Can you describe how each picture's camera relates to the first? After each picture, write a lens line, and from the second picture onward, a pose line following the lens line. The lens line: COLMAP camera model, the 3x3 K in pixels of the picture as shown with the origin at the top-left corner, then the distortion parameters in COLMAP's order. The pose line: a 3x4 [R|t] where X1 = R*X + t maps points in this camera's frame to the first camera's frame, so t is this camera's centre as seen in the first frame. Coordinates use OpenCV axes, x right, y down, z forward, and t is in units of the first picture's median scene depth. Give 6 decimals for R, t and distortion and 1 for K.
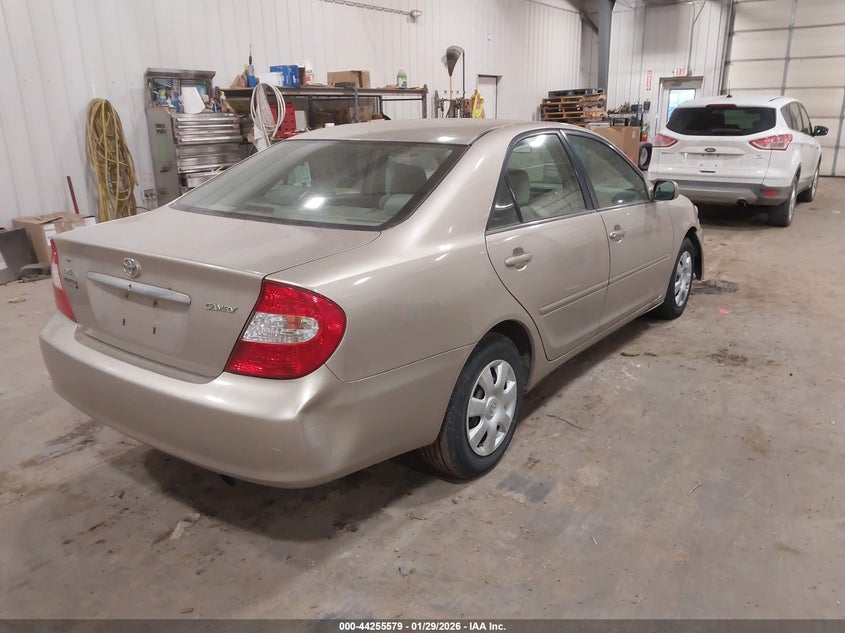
lens RADIAL K [[672.4, 0, 422.5], [0, 672.4, 316.5], [0, 0, 1]] dist [-0.005533, -0.008415]
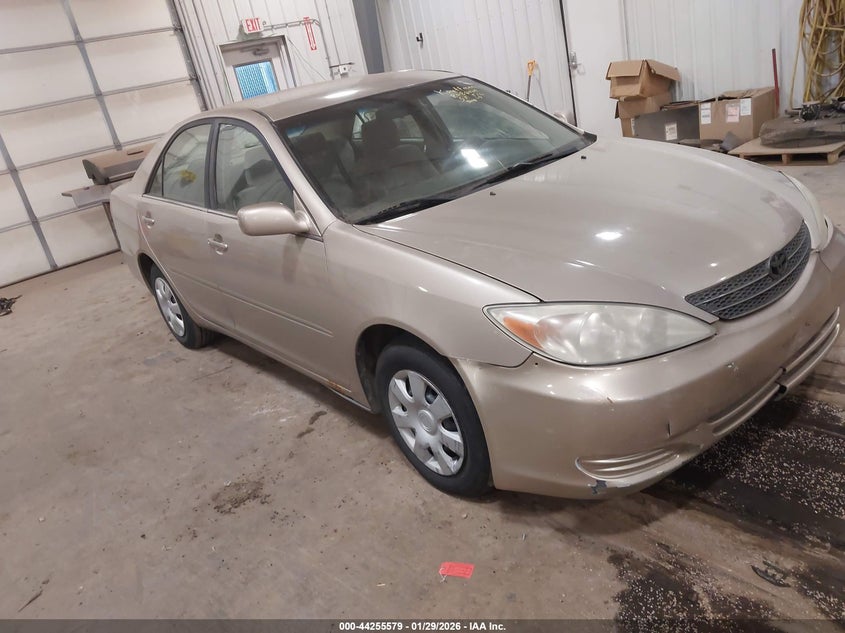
lens RADIAL K [[672.4, 0, 422.5], [0, 672.4, 316.5], [0, 0, 1]] dist [-0.005533, -0.008415]
pose [[-0.235783, 0.406088, -0.882893, 1.005515], [-0.096883, 0.894159, 0.437143, -0.428400], [0.966964, 0.188608, -0.171484, 1.376466]]
